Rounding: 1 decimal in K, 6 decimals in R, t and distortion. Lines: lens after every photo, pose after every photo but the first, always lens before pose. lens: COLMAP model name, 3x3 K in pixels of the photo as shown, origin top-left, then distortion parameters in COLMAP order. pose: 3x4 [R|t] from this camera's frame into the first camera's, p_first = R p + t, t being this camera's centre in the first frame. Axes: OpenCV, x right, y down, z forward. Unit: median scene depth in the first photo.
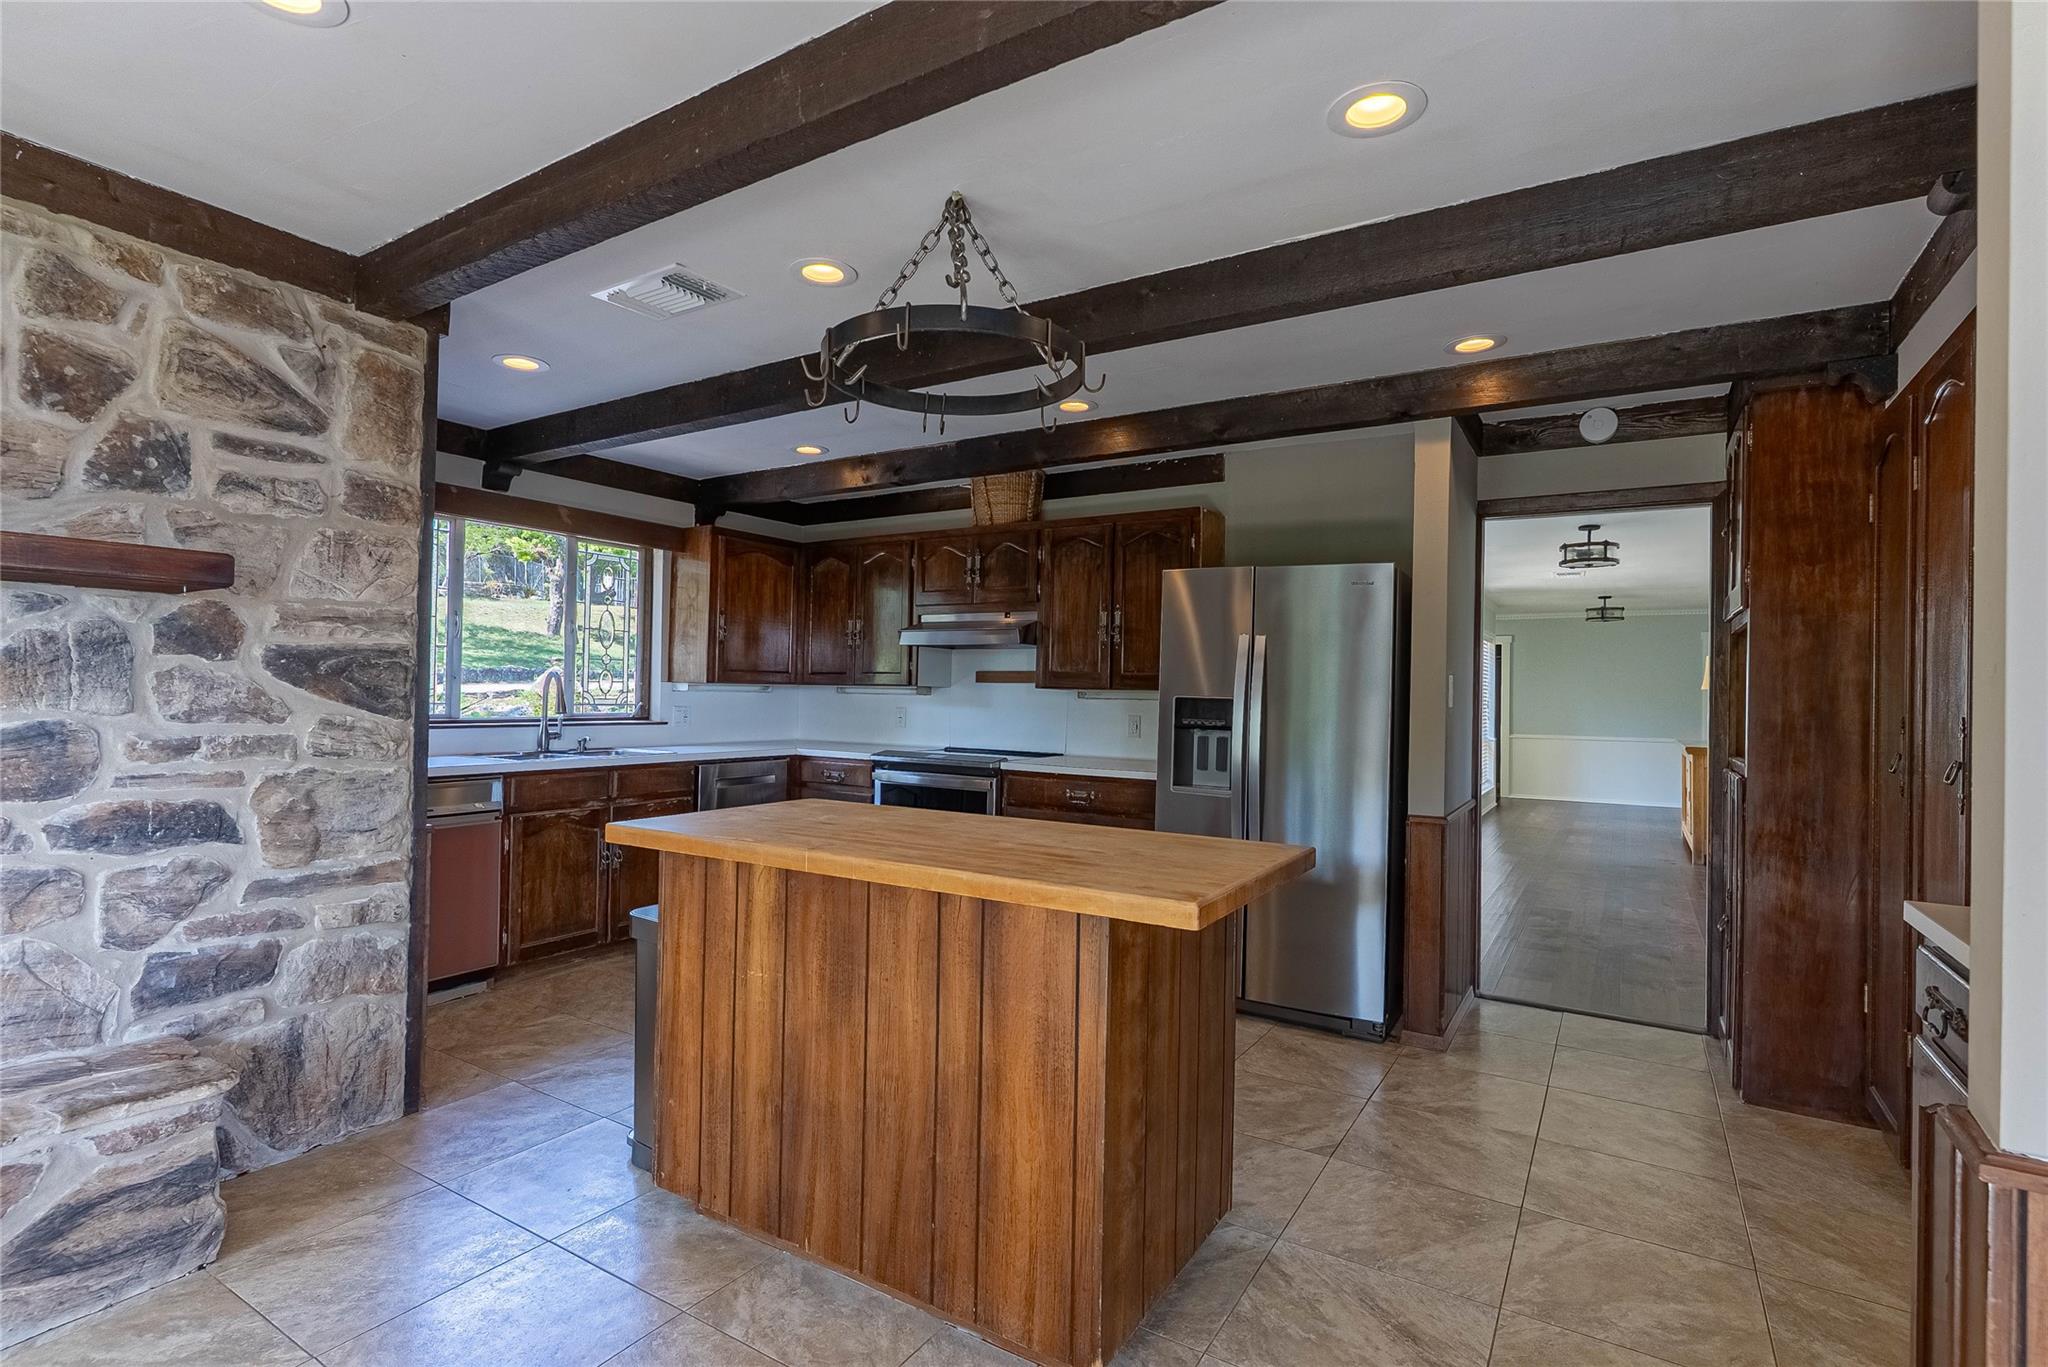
lens RADIAL K [[975.5, 0, 1021.2], [0, 975.5, 685.0], [0, 0, 1]] dist [0.002647, -0.000664]
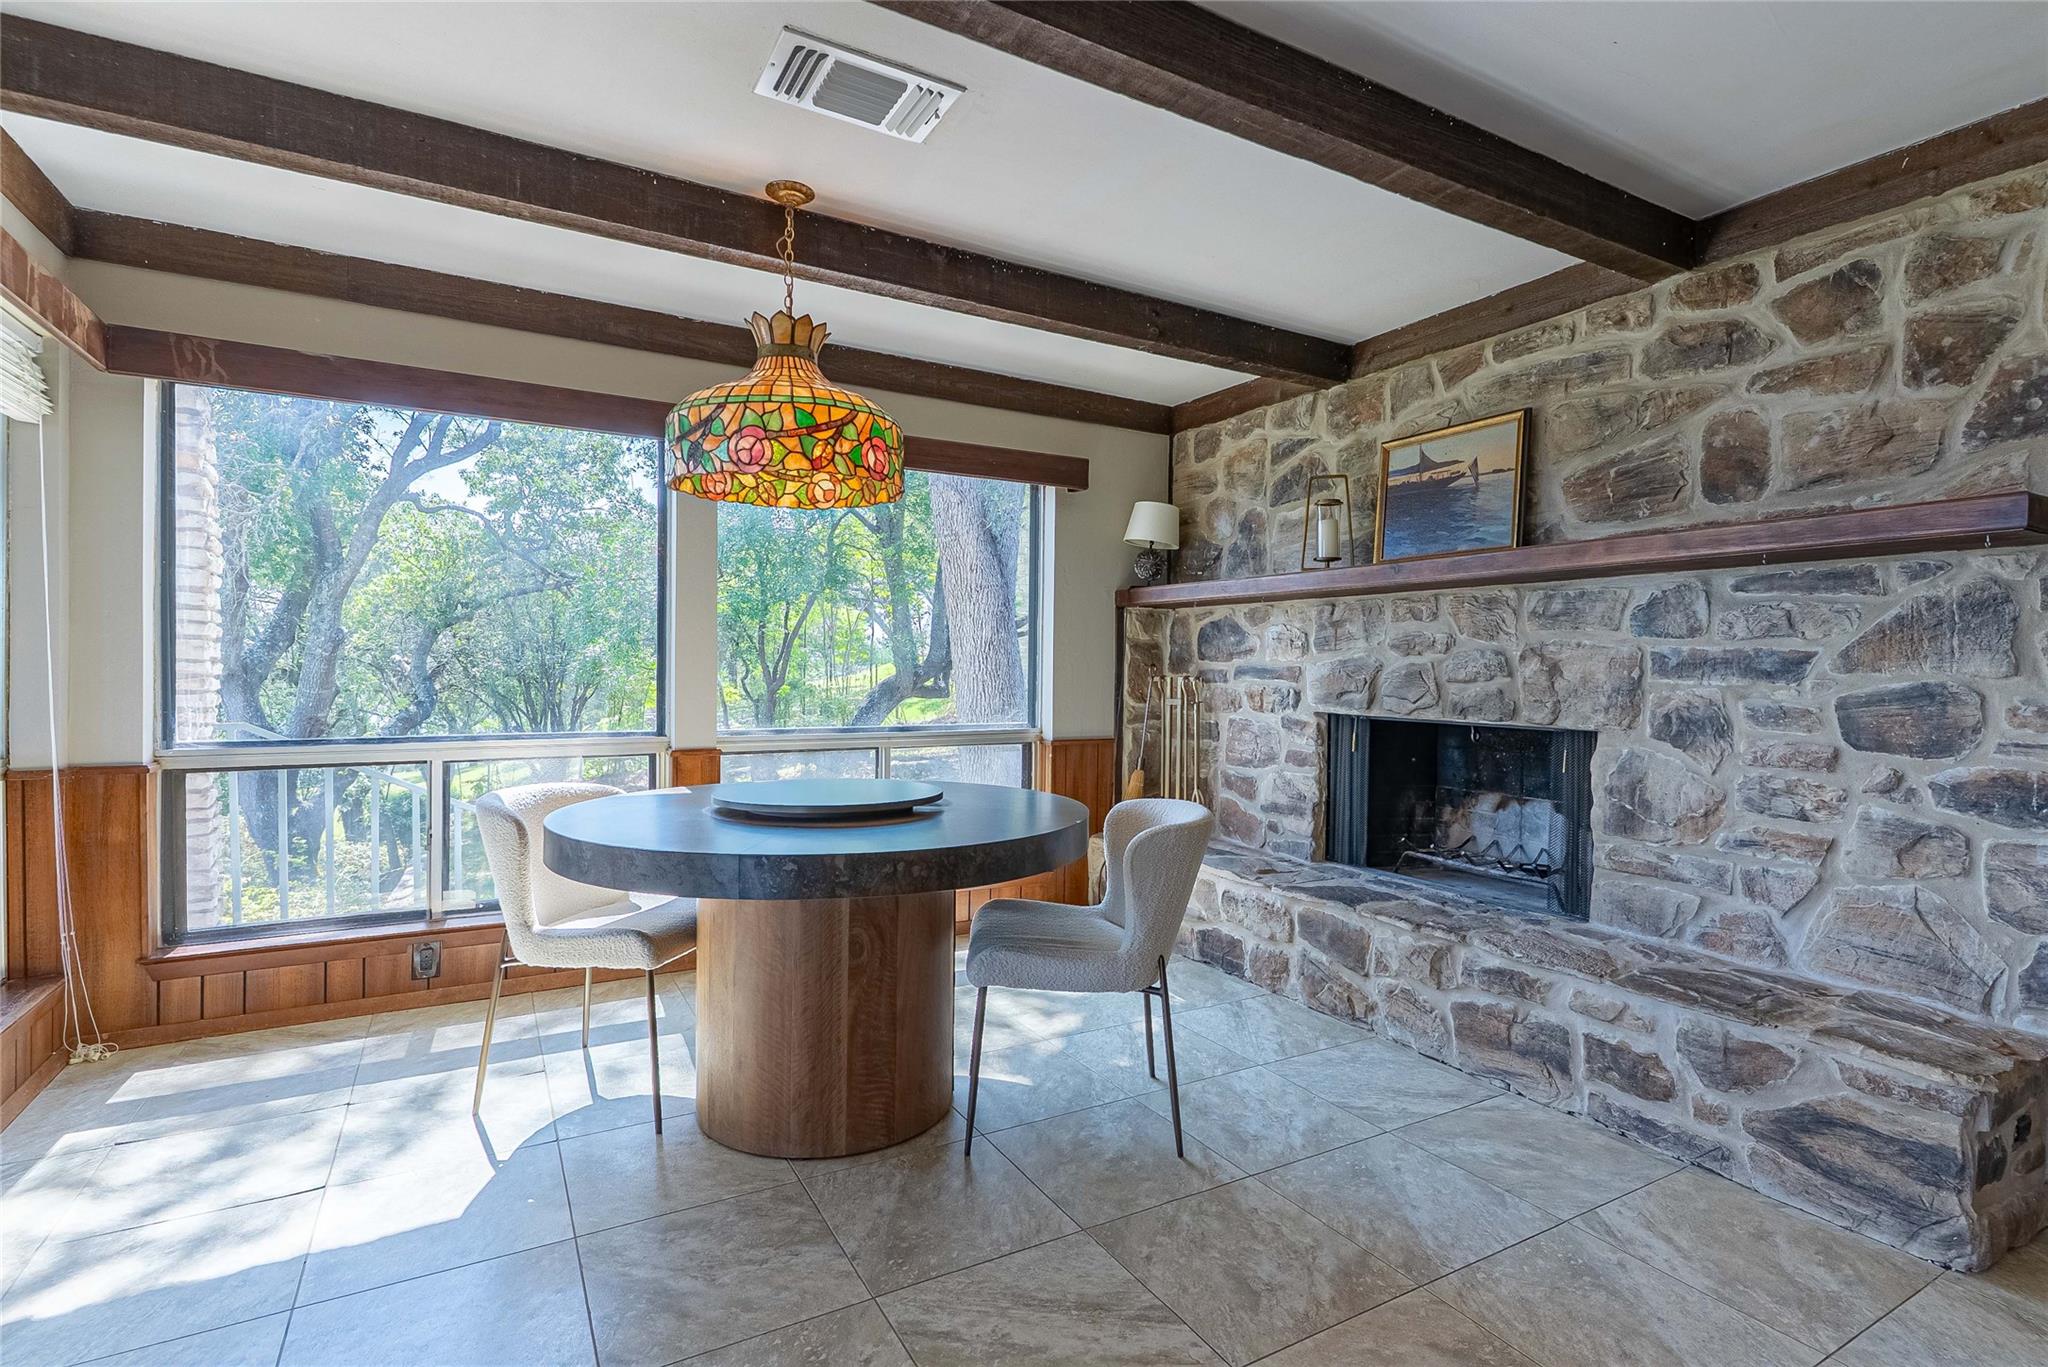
lens RADIAL K [[975.5, 0, 1019.6], [0, 975.5, 680.4], [0, 0, 1]] dist [0.002647, -0.000664]
pose [[-0.477657, -0.010328, -0.878486, 0.368717], [-0.012211, 0.999912, -0.005116, 0.048802], [0.878462, 0.008284, -0.477741, 0.605703]]
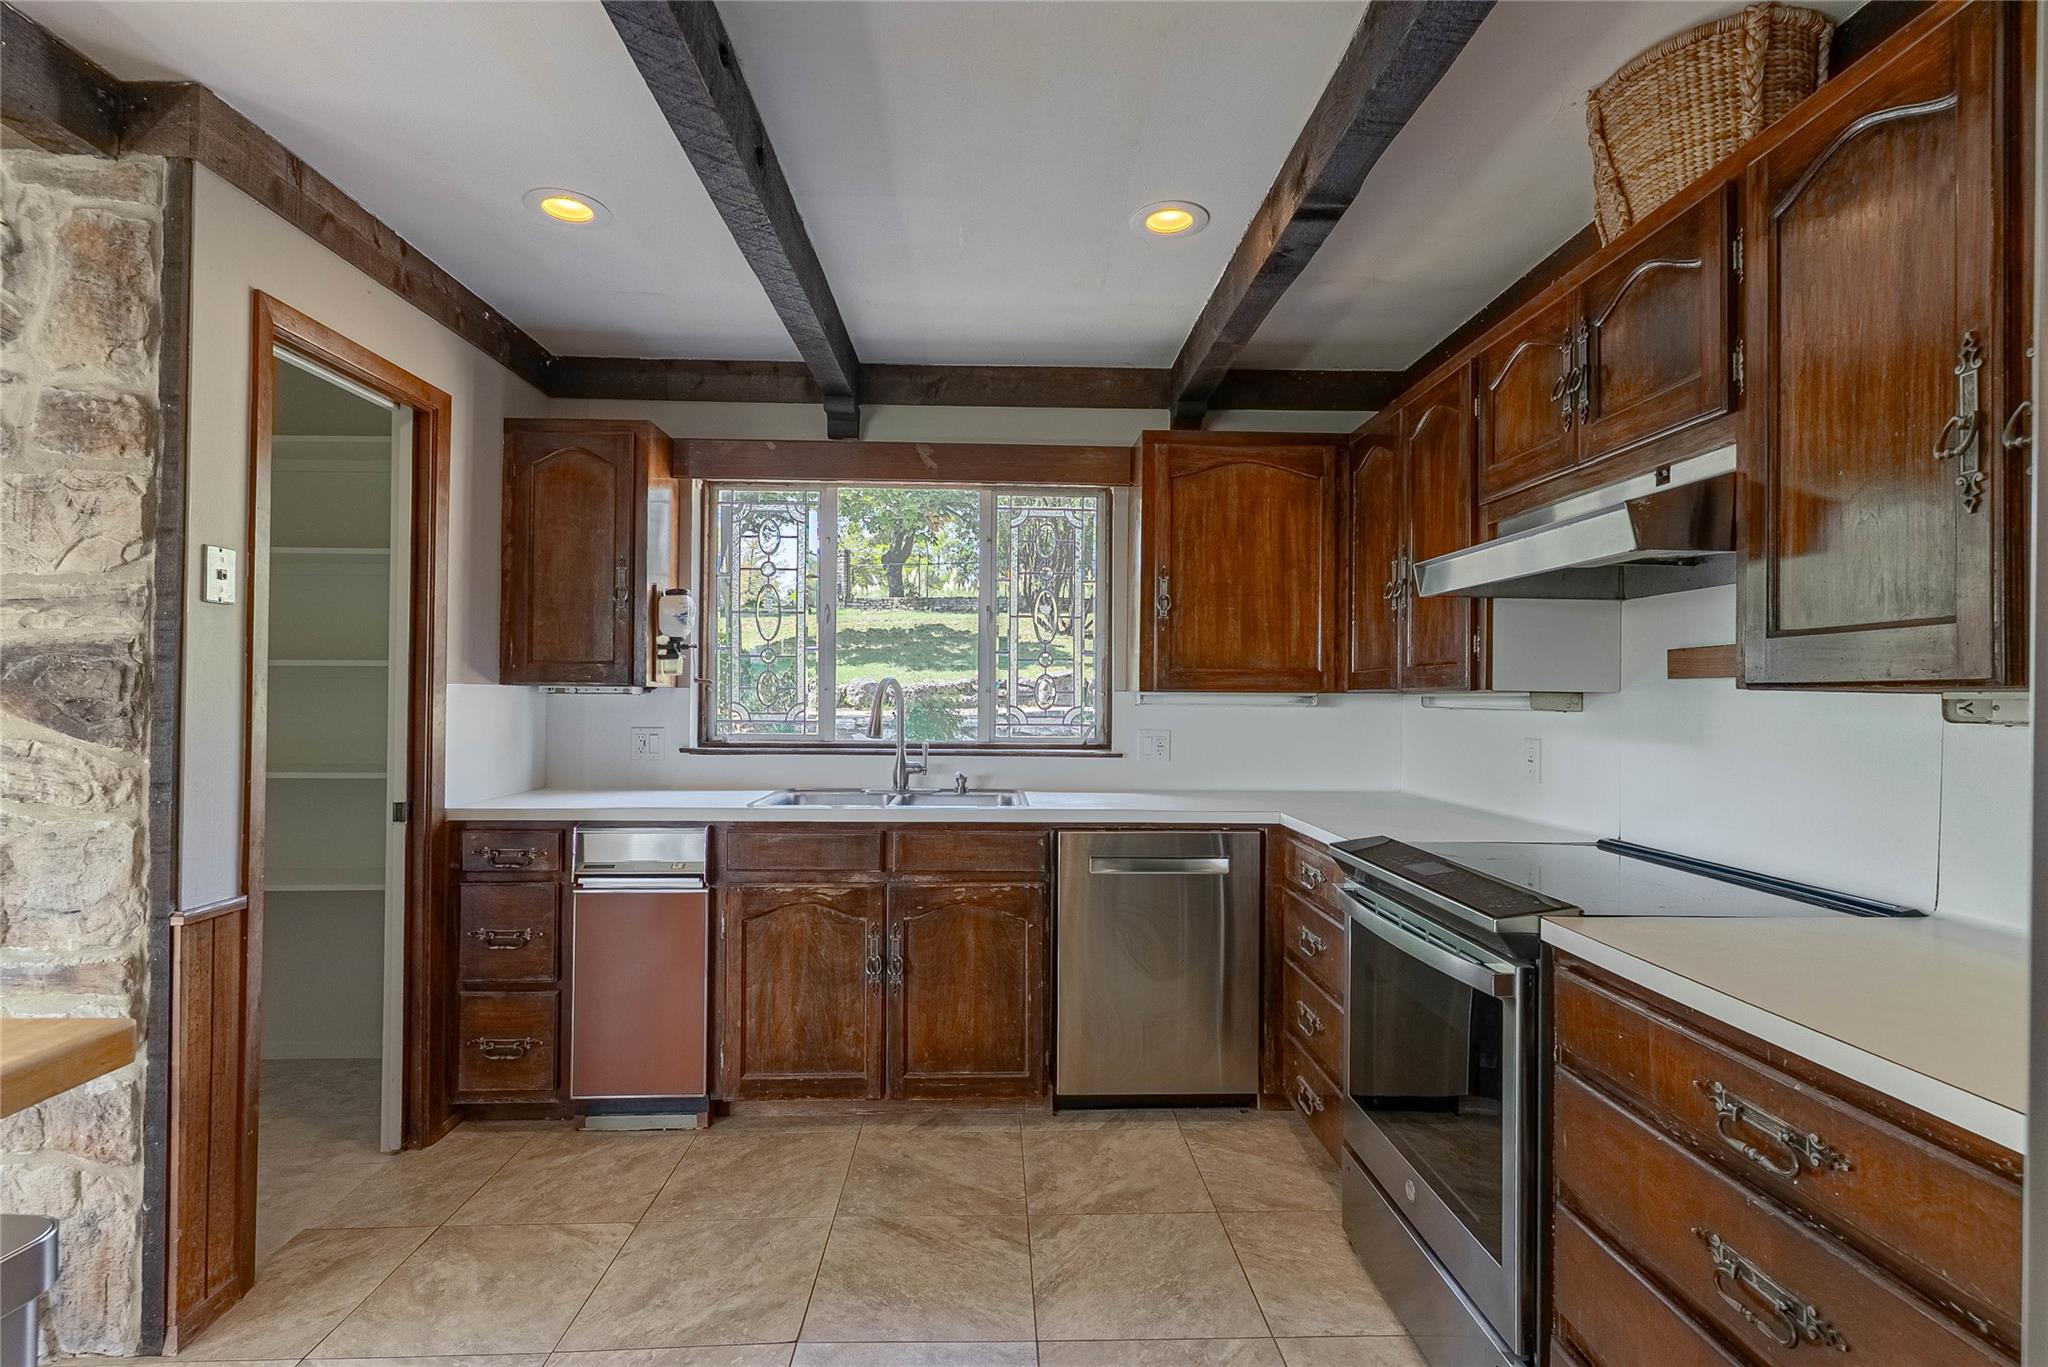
lens RADIAL K [[975.5, 0, 1025.0], [0, 975.5, 682.6], [0, 0, 1]] dist [0.002647, -0.000664]
pose [[0.561031, -0.025405, -0.827405, 0.304770], [0.008499, 0.999653, -0.024931, 0.014921], [0.827751, 0.006955, 0.561052, 1.343427]]
